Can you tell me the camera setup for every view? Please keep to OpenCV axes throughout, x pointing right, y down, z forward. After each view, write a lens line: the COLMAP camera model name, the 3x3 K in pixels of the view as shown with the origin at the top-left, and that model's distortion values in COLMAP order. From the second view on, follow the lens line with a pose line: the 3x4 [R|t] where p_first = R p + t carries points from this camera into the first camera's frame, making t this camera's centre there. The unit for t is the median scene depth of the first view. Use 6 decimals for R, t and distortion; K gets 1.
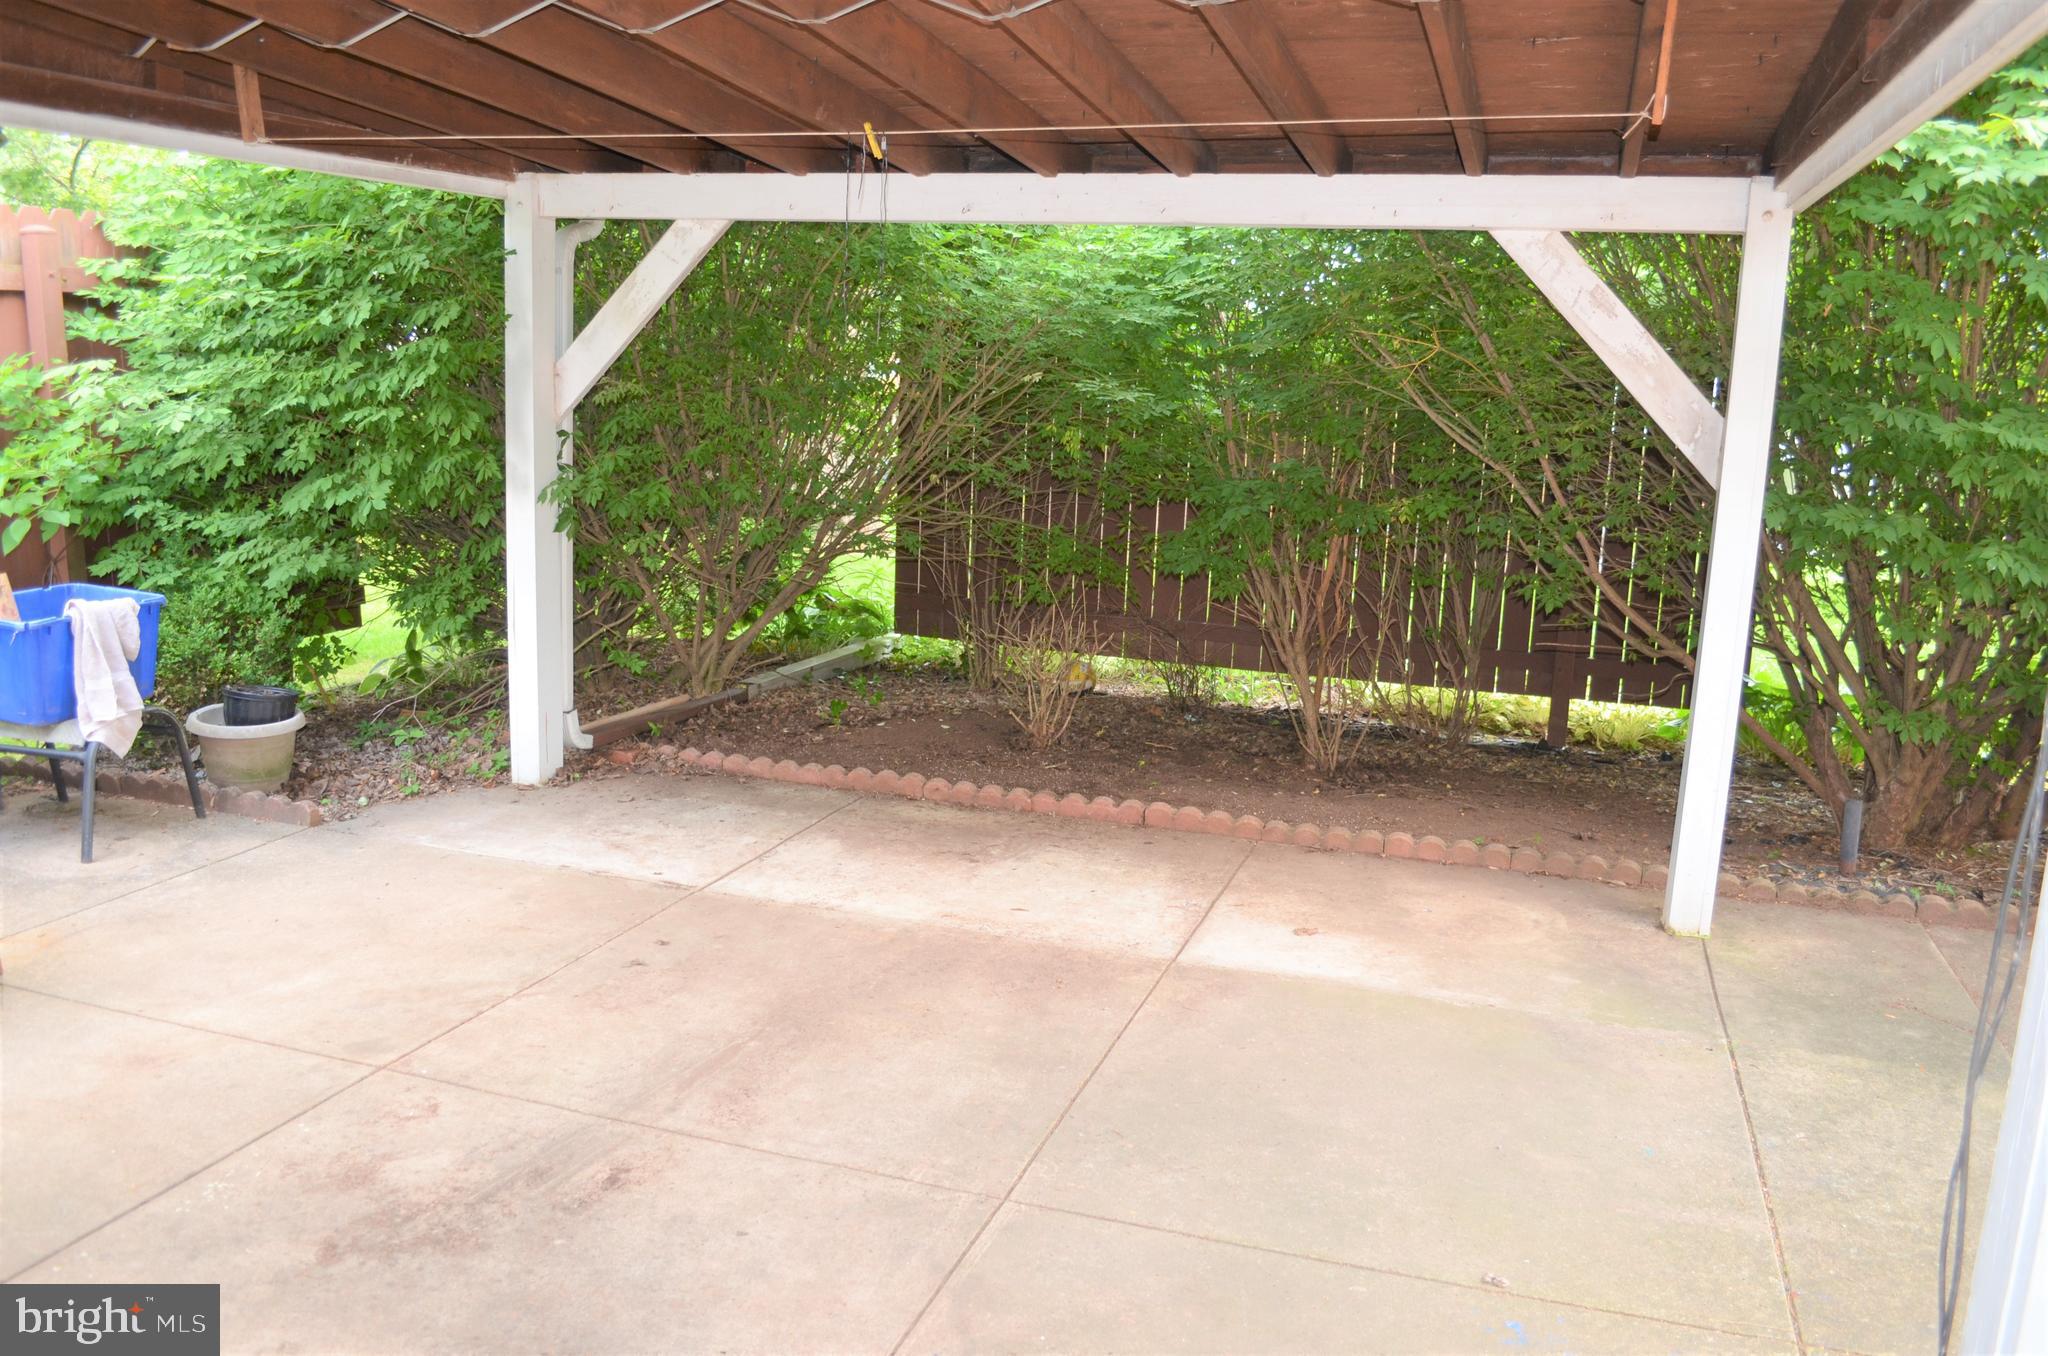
lens RADIAL K [[1605.0, 0, 1038.4], [0, 1605.0, 676.4], [0, 0, 1]] dist [-0.075793, -0.002119]
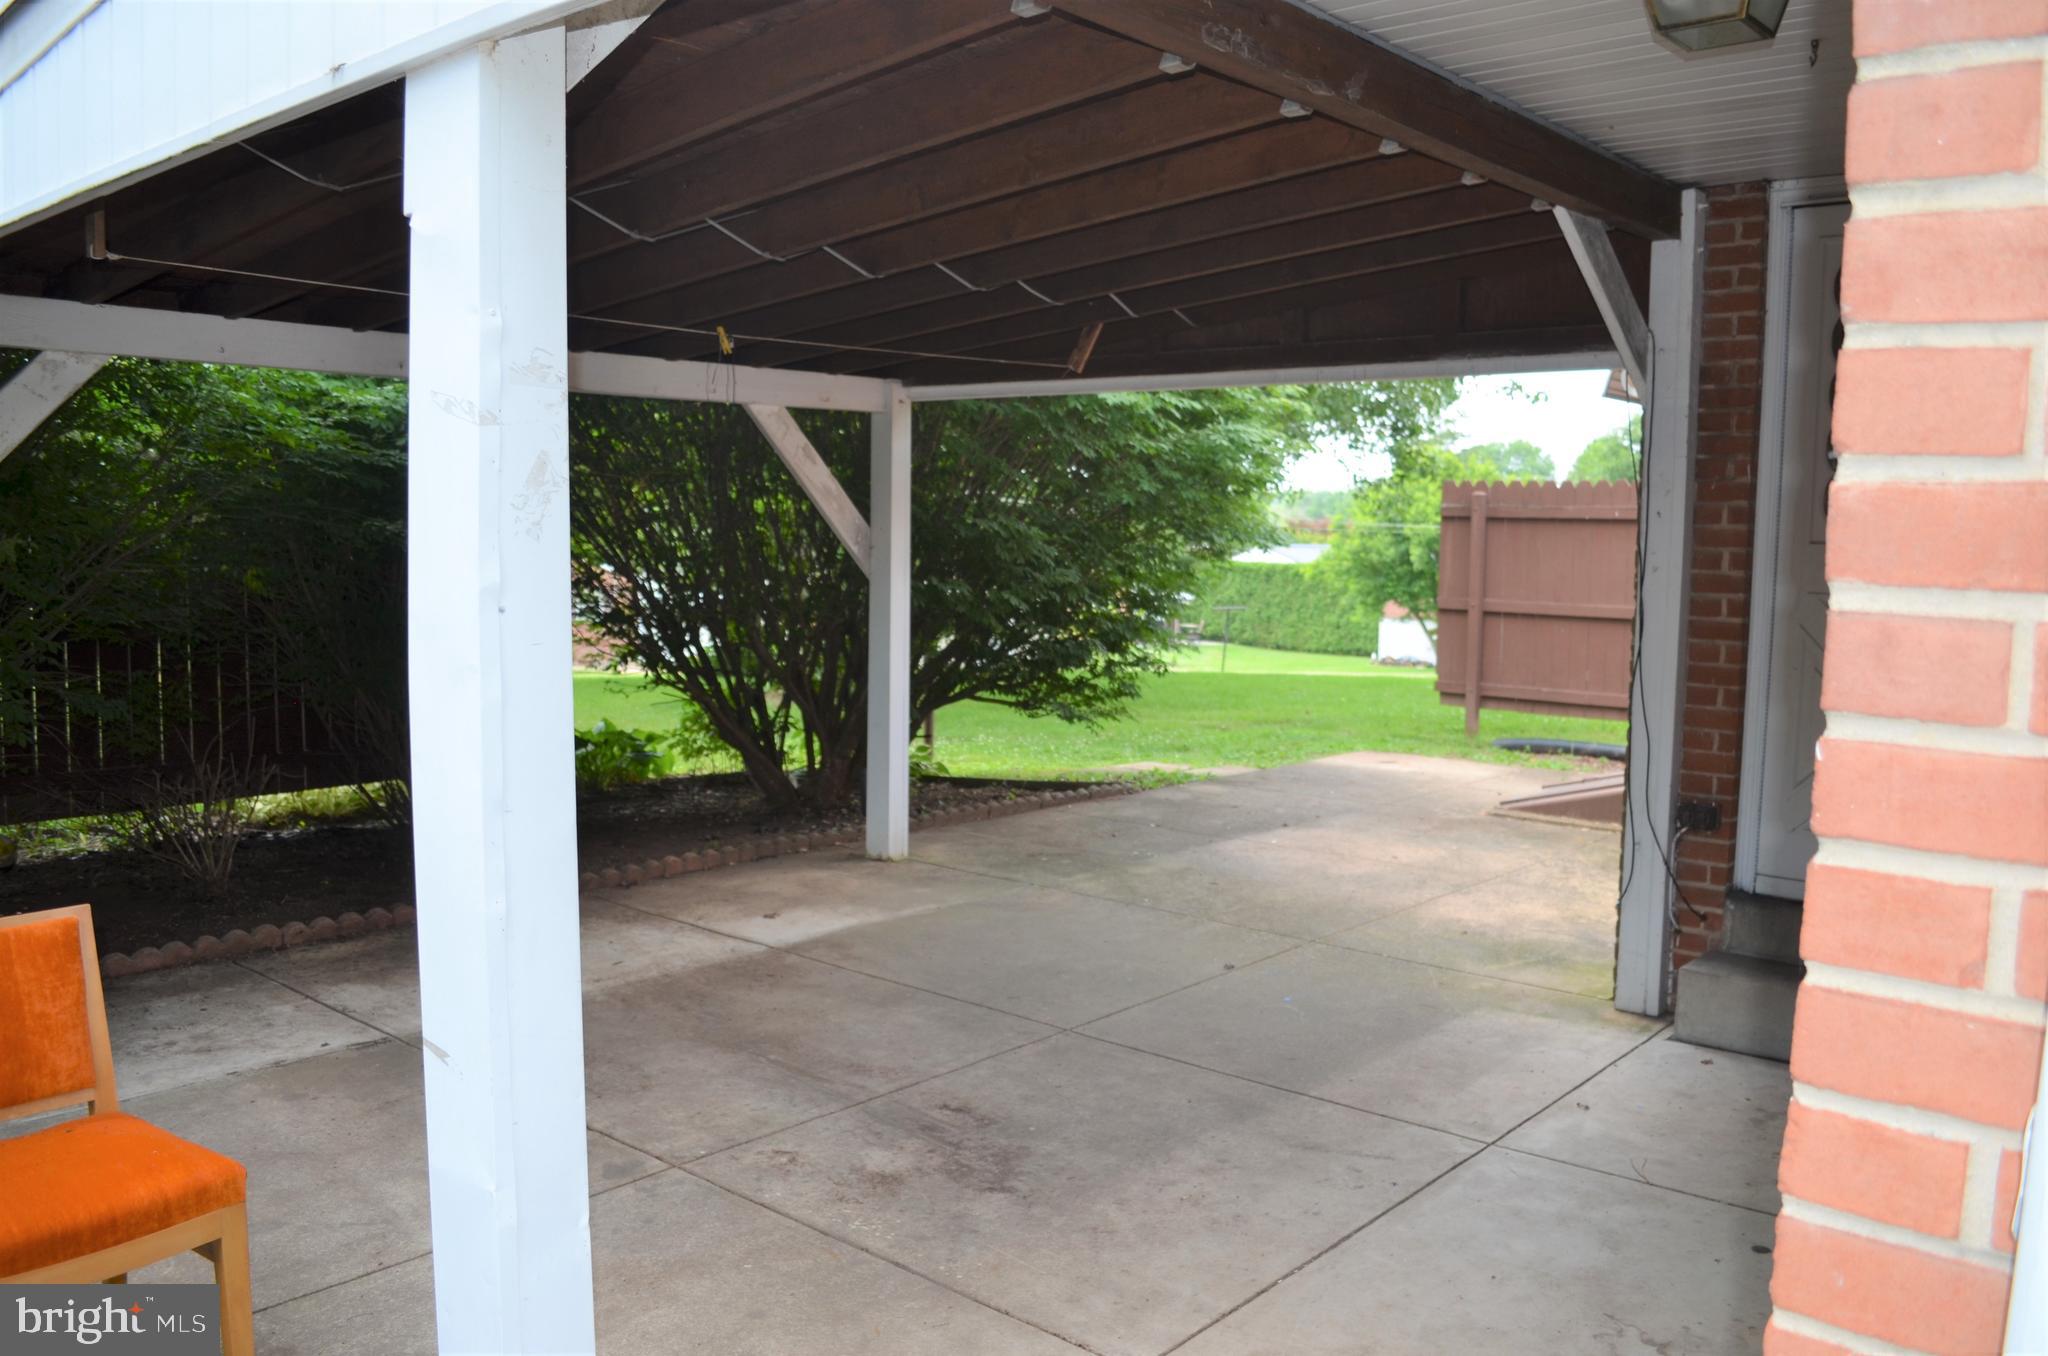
lens RADIAL K [[1605.0, 0, 1038.4], [0, 1605.0, 676.4], [0, 0, 1]] dist [-0.075793, -0.002119]
pose [[0.390115, -0.118070, 0.913165, -1.093449], [0.175359, 0.983120, 0.052200, -0.080547], [-0.903914, 0.139767, 0.404234, 0.251070]]
